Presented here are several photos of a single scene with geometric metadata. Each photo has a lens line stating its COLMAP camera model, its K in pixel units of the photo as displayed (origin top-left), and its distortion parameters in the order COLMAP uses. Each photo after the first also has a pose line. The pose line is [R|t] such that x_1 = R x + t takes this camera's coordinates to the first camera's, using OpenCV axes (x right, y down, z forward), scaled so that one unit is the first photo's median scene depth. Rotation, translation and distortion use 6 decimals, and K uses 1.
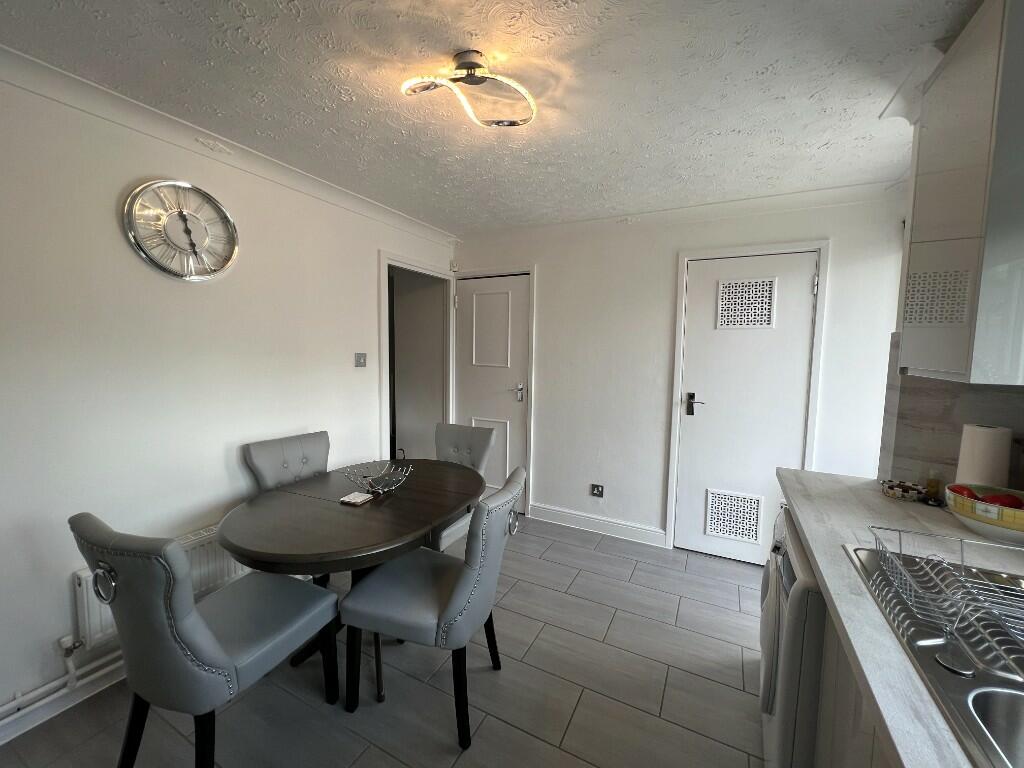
lens RADIAL K [[413.5, 0, 514.2], [0, 413.5, 388.1], [0, 0, 1]] dist [-0.001509, 0.000294]
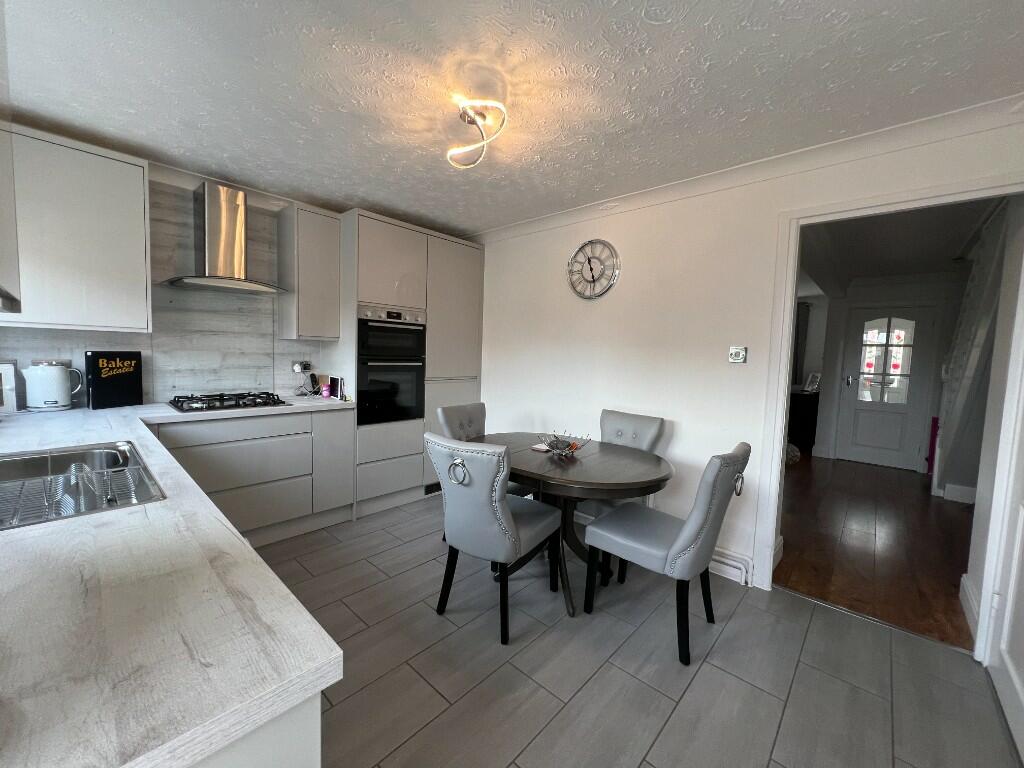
lens RADIAL K [[409.9, 0, 512.1], [0, 409.9, 385.0], [0, 0, 1]] dist [0.001684, 0.000020]
pose [[-0.257730, 0.054785, -0.964662, 0.916728], [-0.105236, 0.990860, 0.084388, -0.036612], [0.960469, 0.123266, -0.249609, 1.216487]]
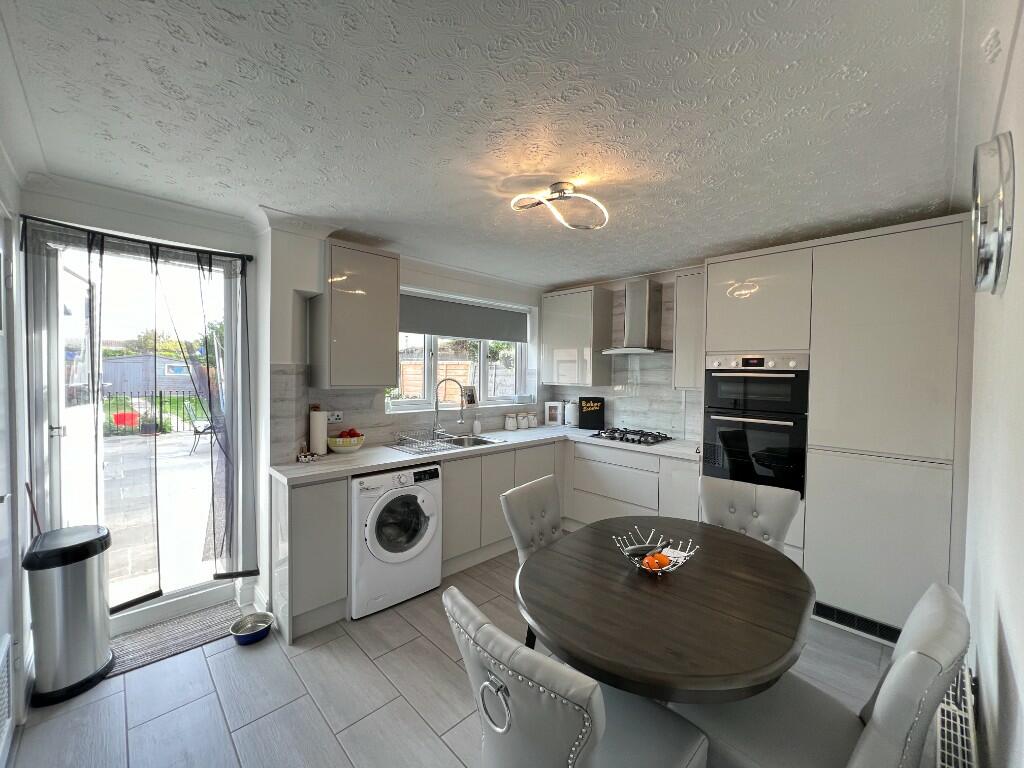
lens RADIAL K [[413.5, 0, 512.7], [0, 413.5, 382.4], [0, 0, 1]] dist [-0.001509, 0.000294]
pose [[-0.951155, -0.036632, 0.306534, -0.318690], [-0.006759, 0.995168, 0.097954, -0.200876], [-0.308641, 0.091097, -0.946806, 1.945451]]
